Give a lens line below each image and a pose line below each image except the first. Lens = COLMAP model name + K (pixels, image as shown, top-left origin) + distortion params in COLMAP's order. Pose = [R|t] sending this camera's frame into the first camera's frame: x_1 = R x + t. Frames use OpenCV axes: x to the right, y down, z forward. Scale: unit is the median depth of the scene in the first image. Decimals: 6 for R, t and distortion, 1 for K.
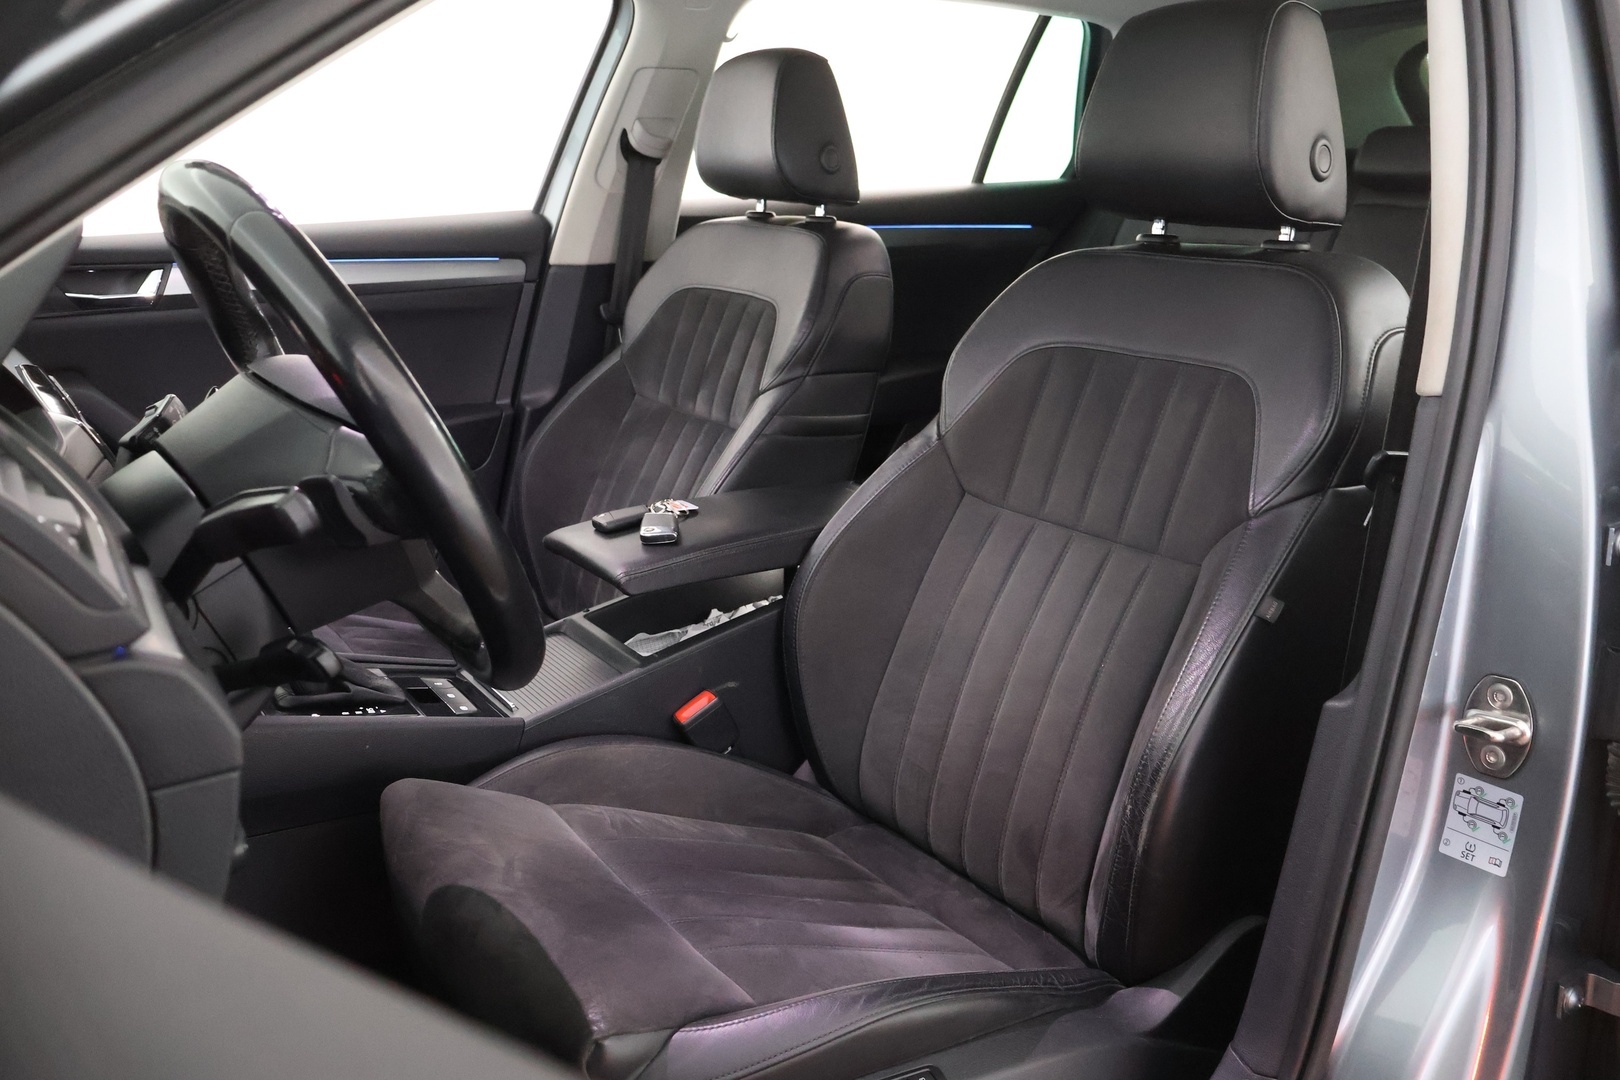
lens RADIAL K [[1312.6, 0, 858.9], [0, 1312.6, 535.4], [0, 0, 1]] dist [-0.008788, -0.010935]
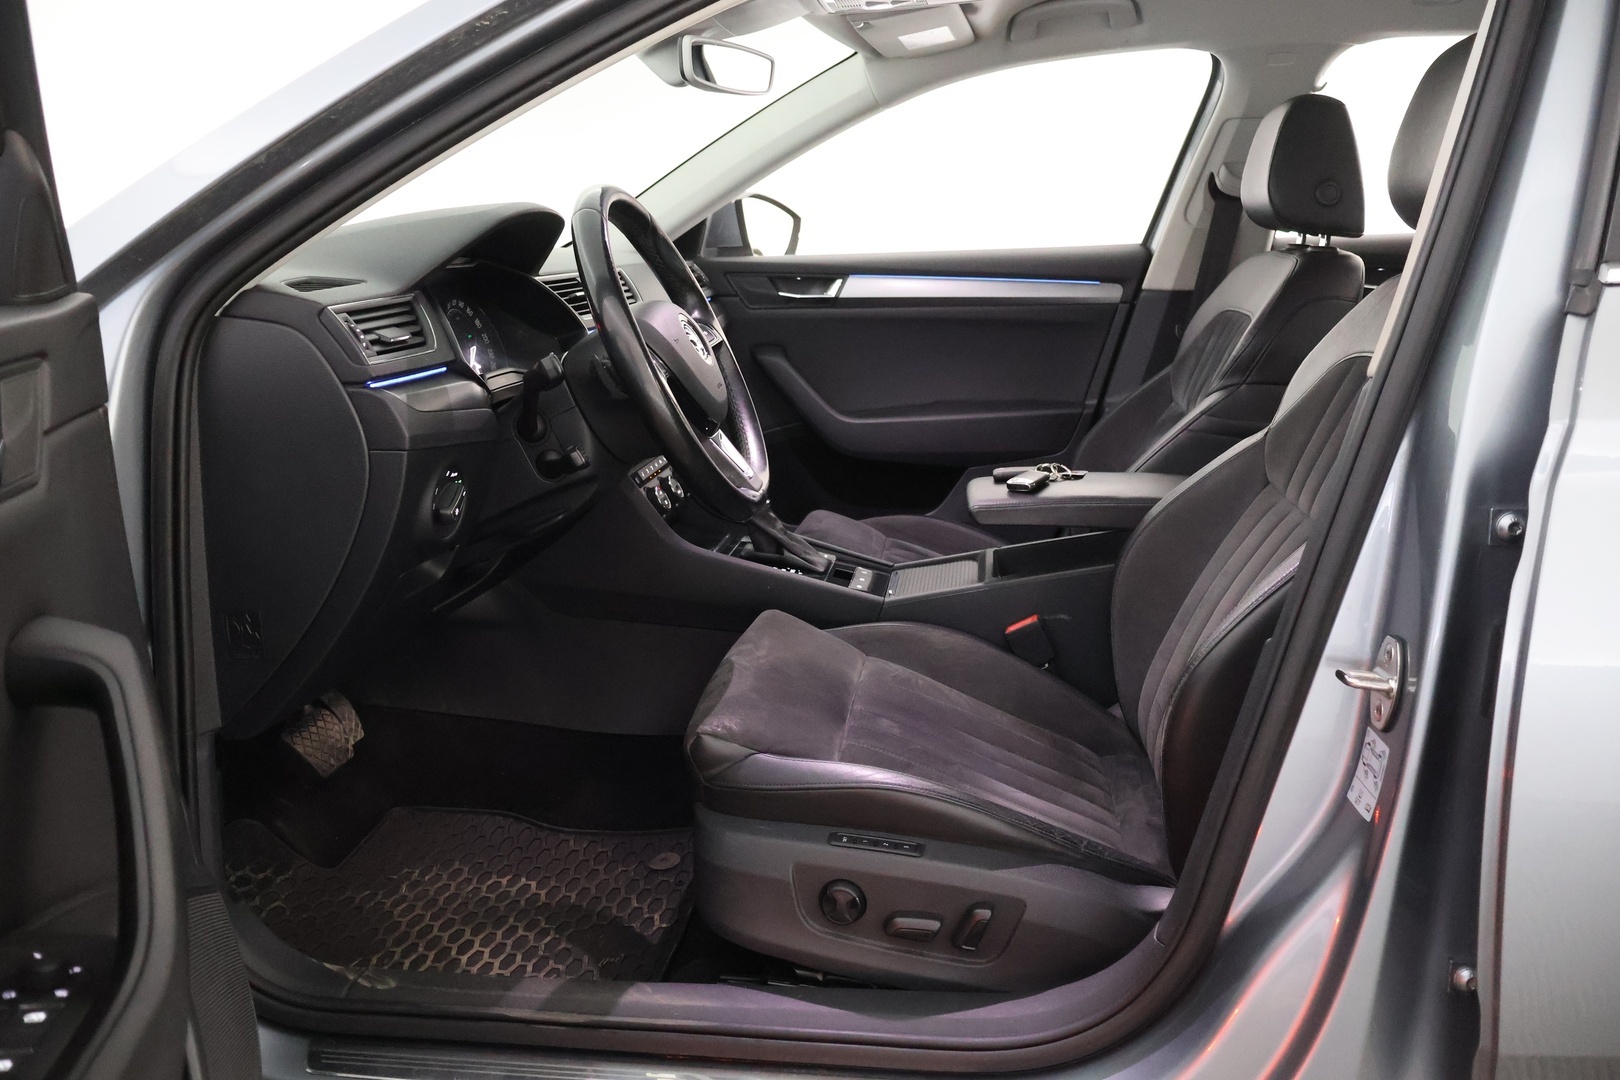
lens RADIAL K [[1312.6, 0, 858.9], [0, 1312.6, 535.4], [0, 0, 1]] dist [-0.008788, -0.010935]
pose [[0.773082, 0.145018, -0.617506, 0.342286], [-0.171103, 0.985104, 0.017135, 0.034998], [0.610793, 0.092410, 0.786379, -0.056577]]
